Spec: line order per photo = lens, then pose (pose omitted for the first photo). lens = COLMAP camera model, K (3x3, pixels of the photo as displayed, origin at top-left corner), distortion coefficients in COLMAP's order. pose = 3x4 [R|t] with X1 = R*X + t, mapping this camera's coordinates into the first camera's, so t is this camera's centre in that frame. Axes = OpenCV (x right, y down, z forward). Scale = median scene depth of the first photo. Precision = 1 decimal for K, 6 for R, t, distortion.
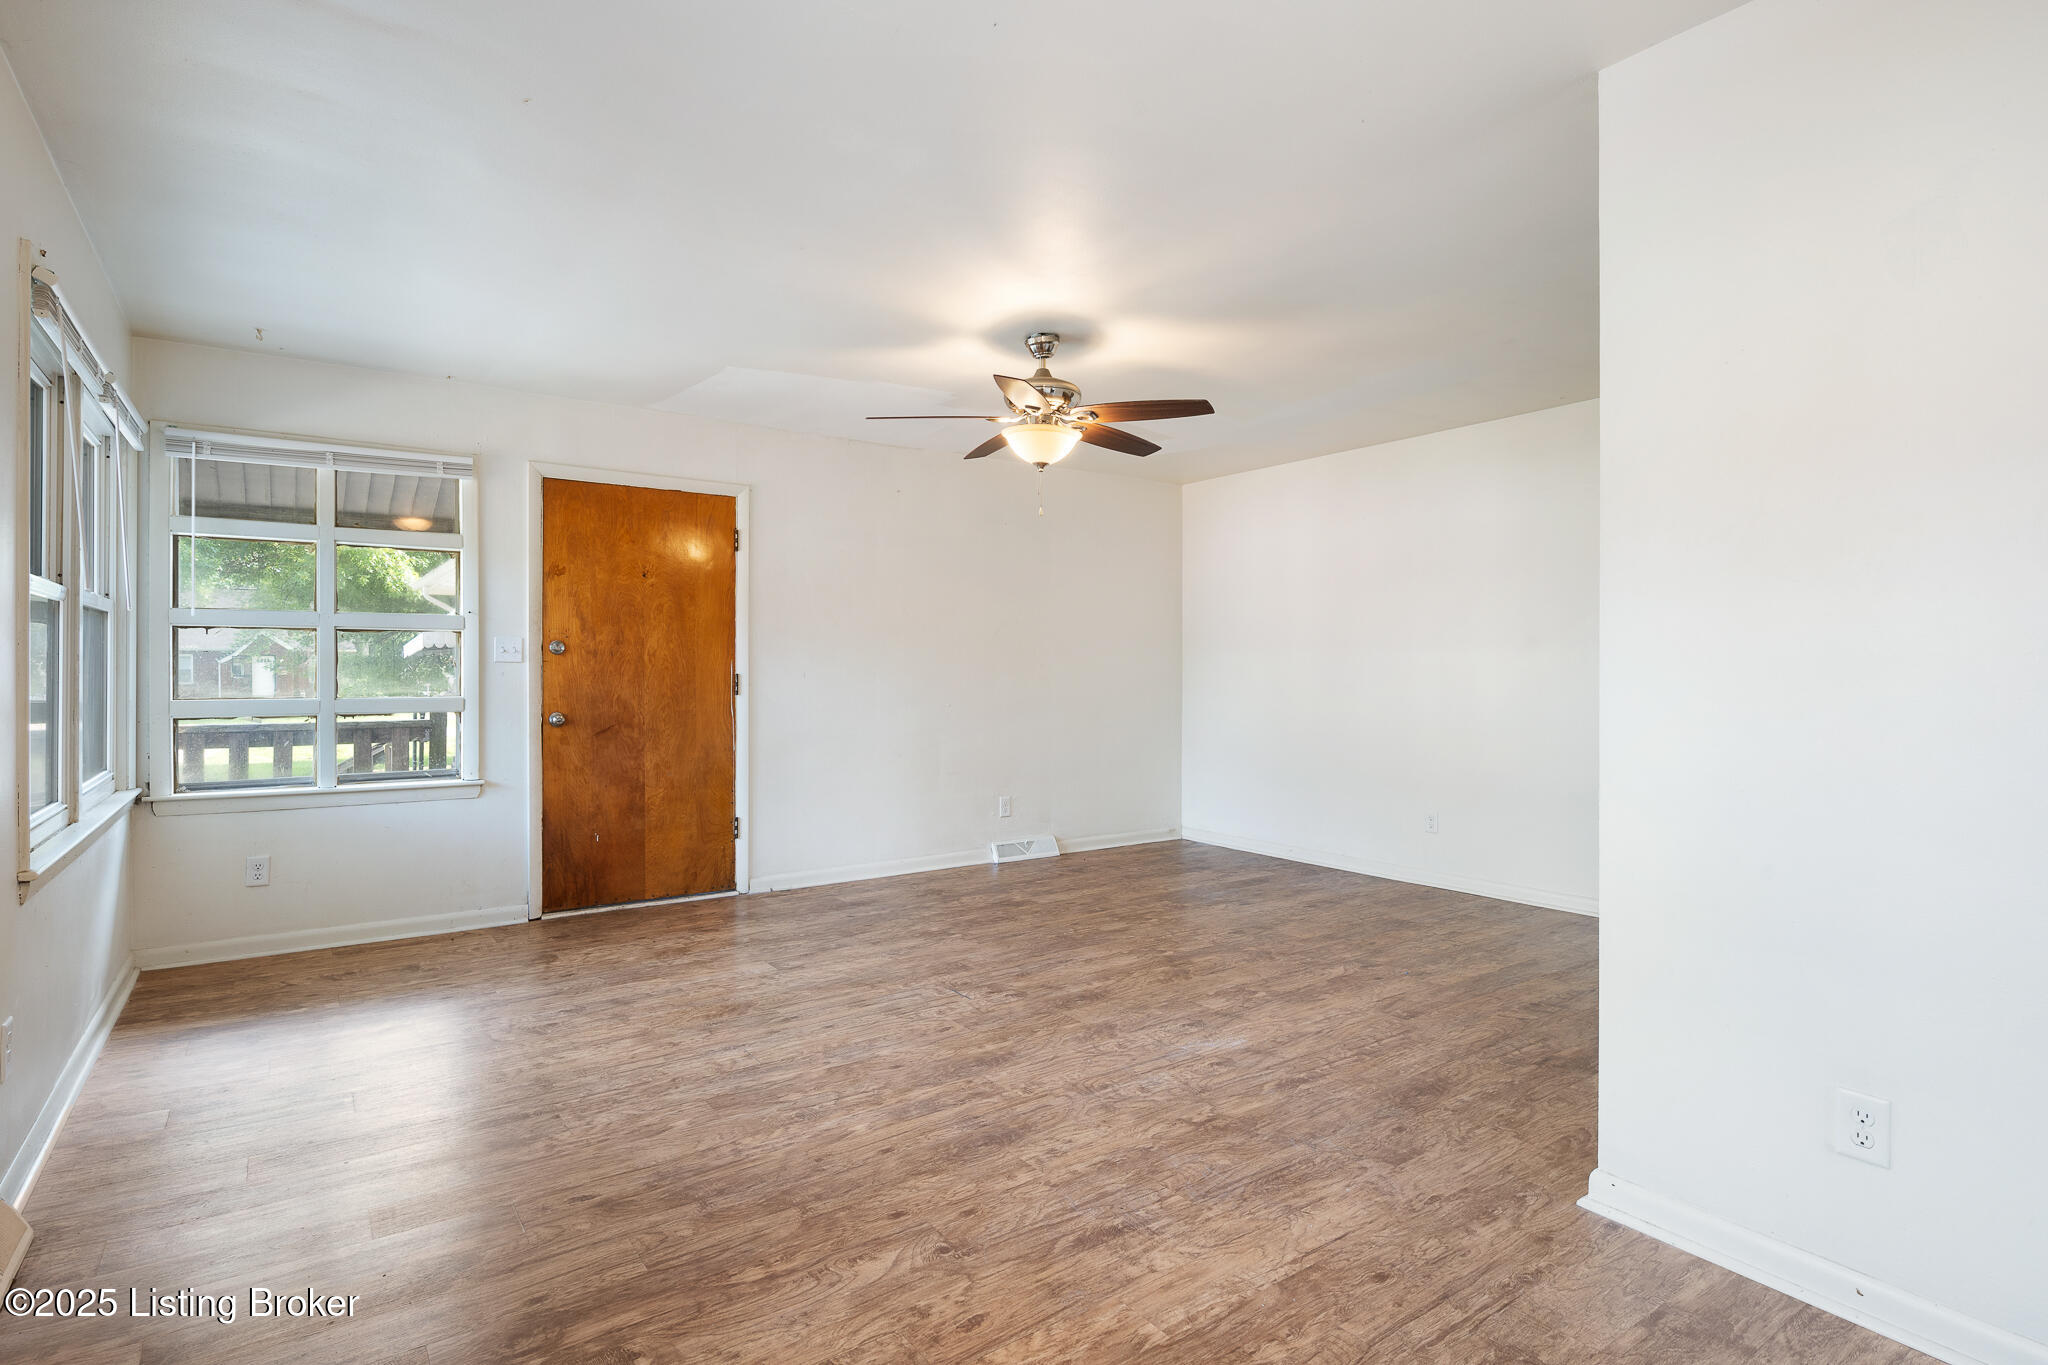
lens RADIAL K [[1053.7, 0, 1017.4], [0, 1053.7, 671.8], [0, 0, 1]] dist [0.000573, 0.000299]
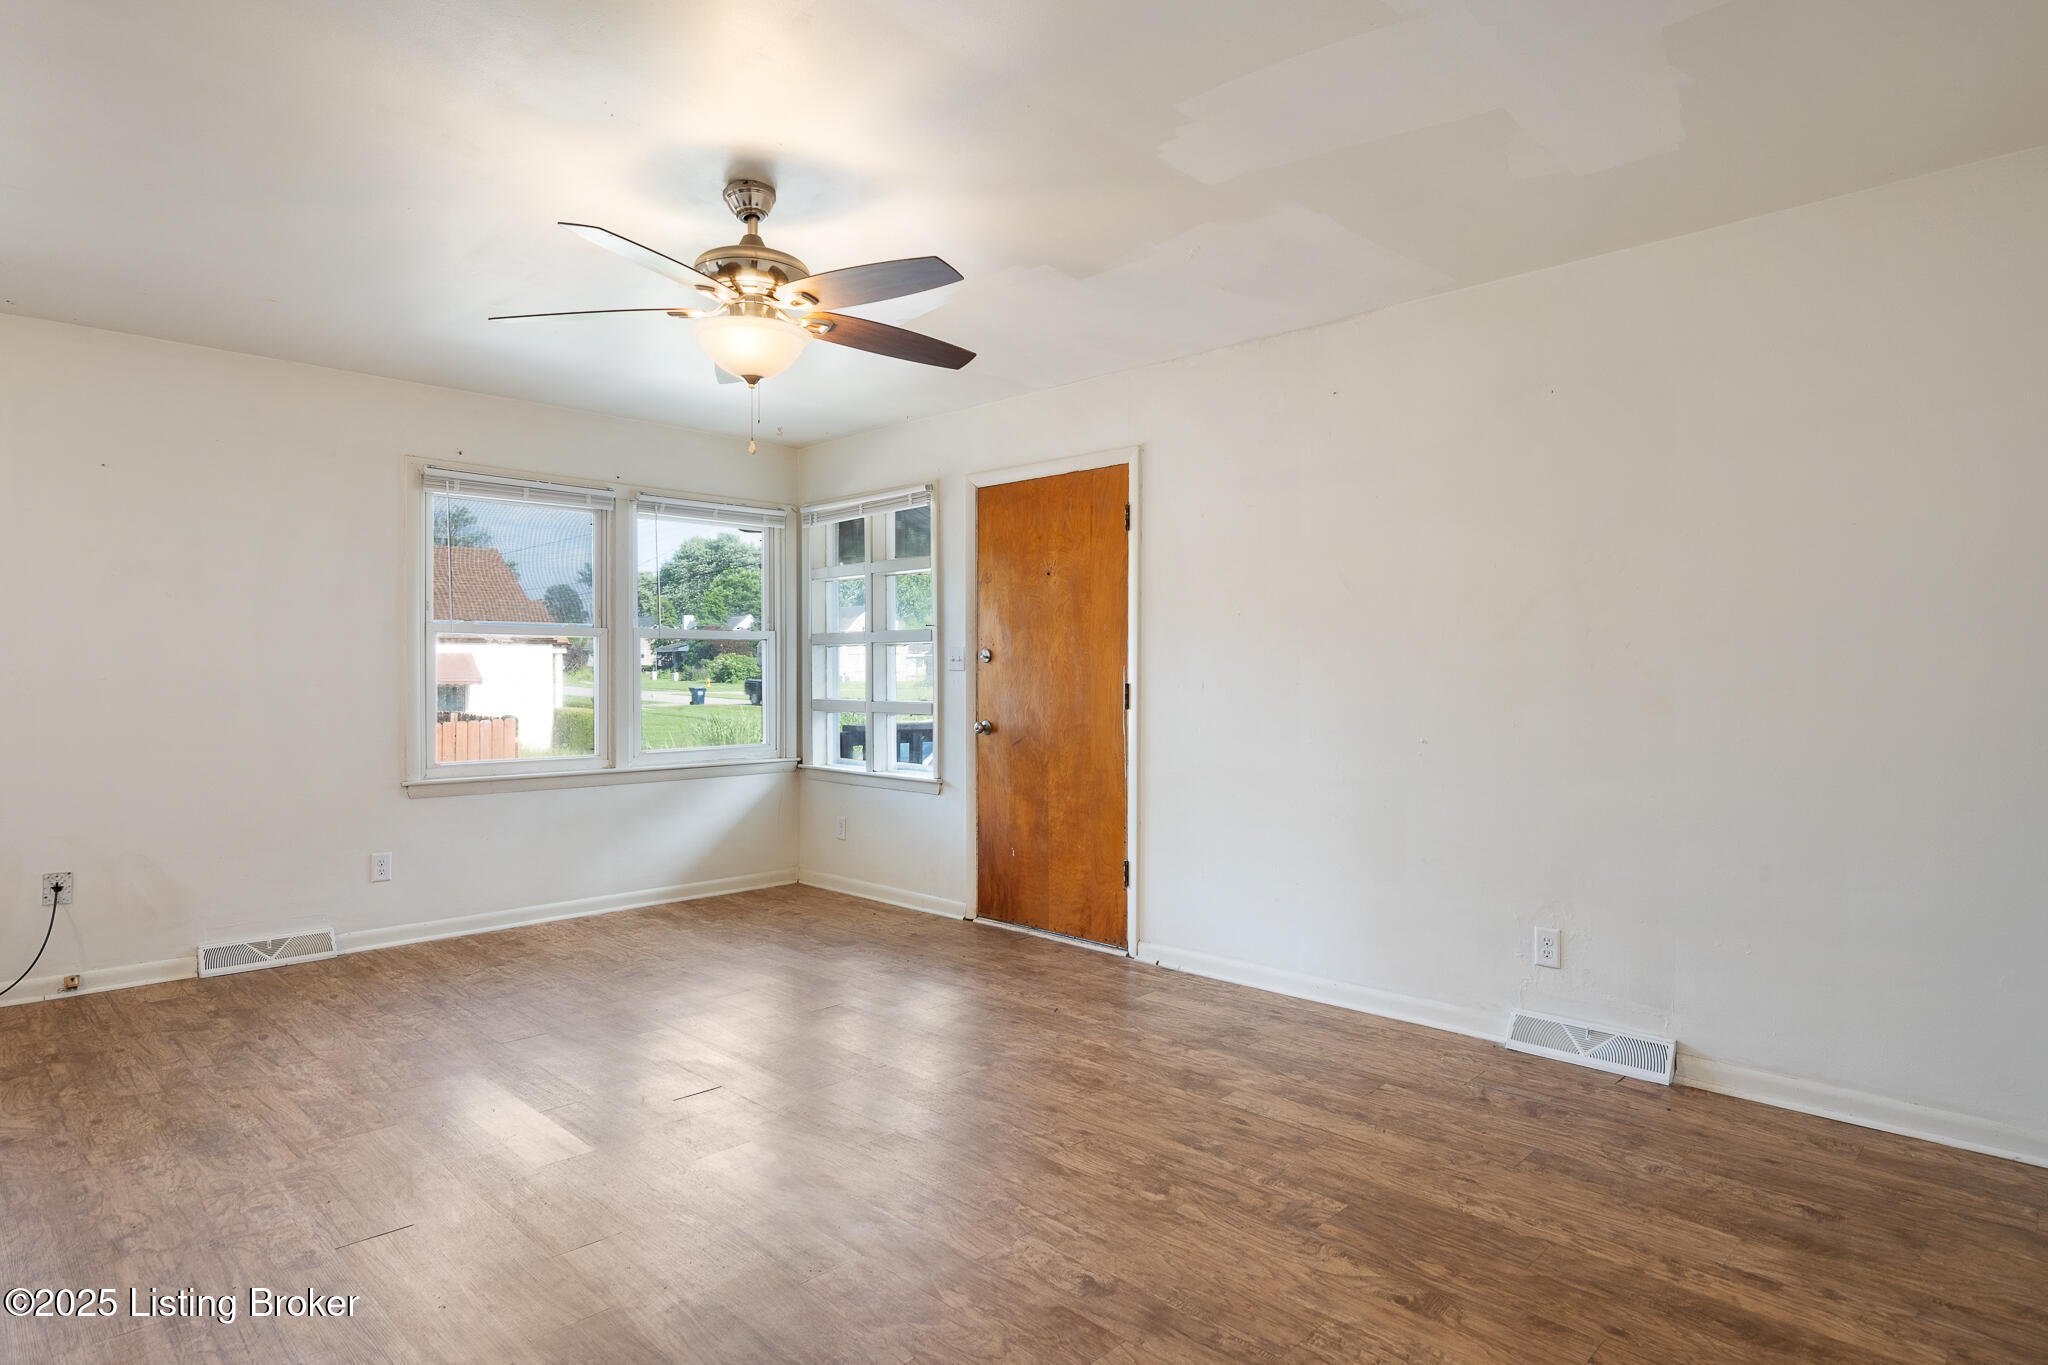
lens RADIAL K [[1133.1, 0, 1024.0], [0, 1133.1, 682.5], [0, 0, 1]] dist [-0.005595, 0.000091]
pose [[0.175189, 0.007609, -0.984505, 0.721467], [-0.004032, 0.999967, 0.007011, -0.005595], [0.984526, 0.002741, 0.175214, 0.967077]]
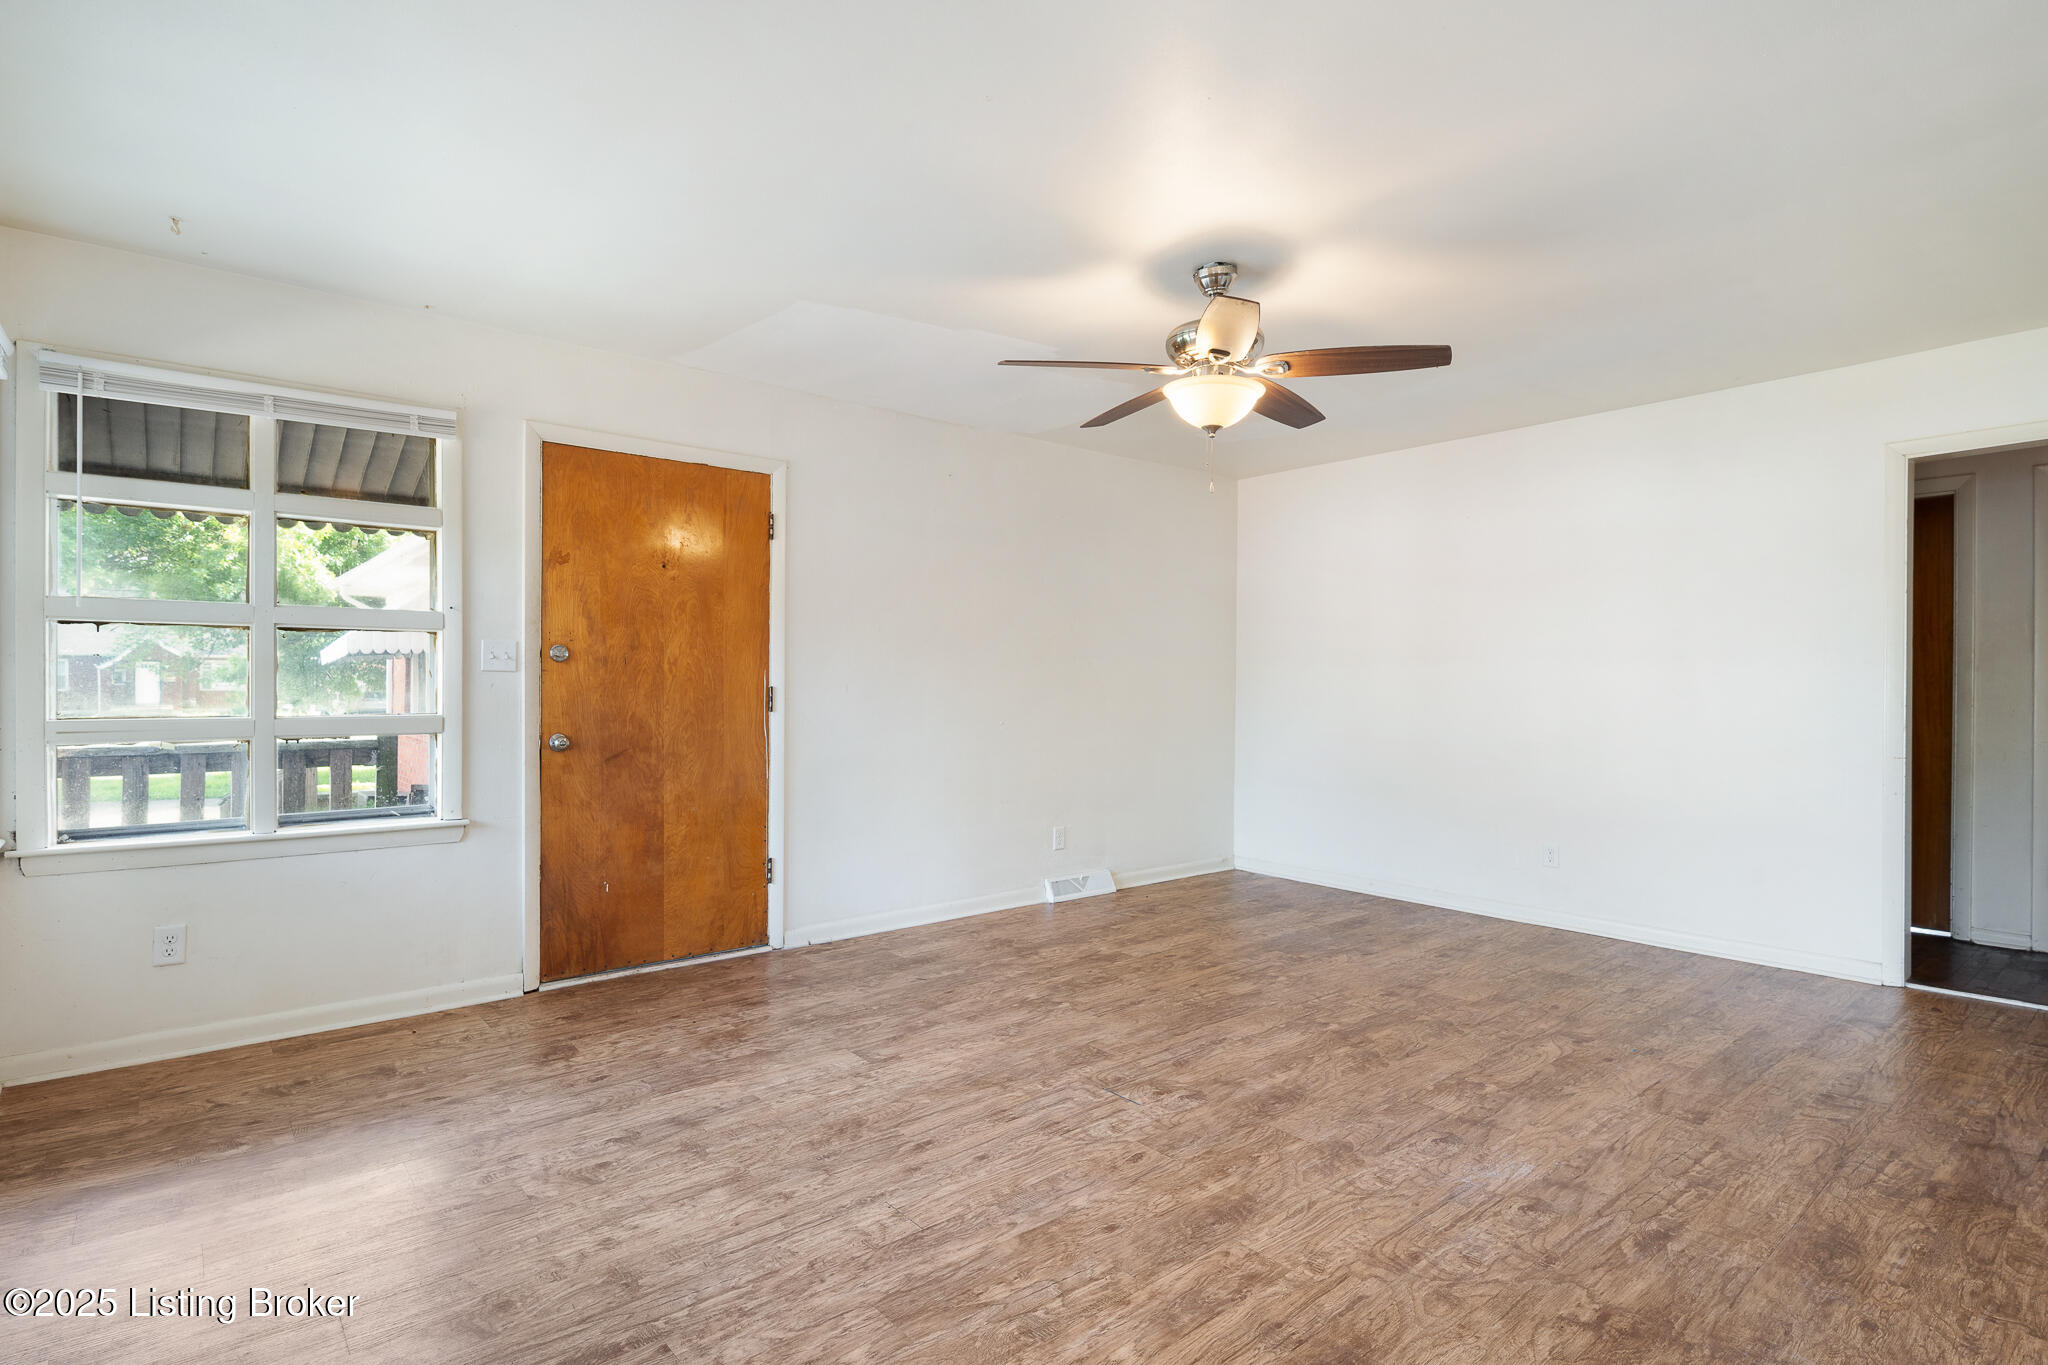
lens RADIAL K [[1030.5, 0, 1014.2], [0, 1030.5, 687.7], [0, 0, 1]] dist [0.001201, -0.000122]
pose [[0.996869, 0.004578, 0.078937, -0.173787], [-0.004977, 0.999976, 0.004860, -0.002673], [-0.078913, -0.005238, 0.996868, 0.212996]]
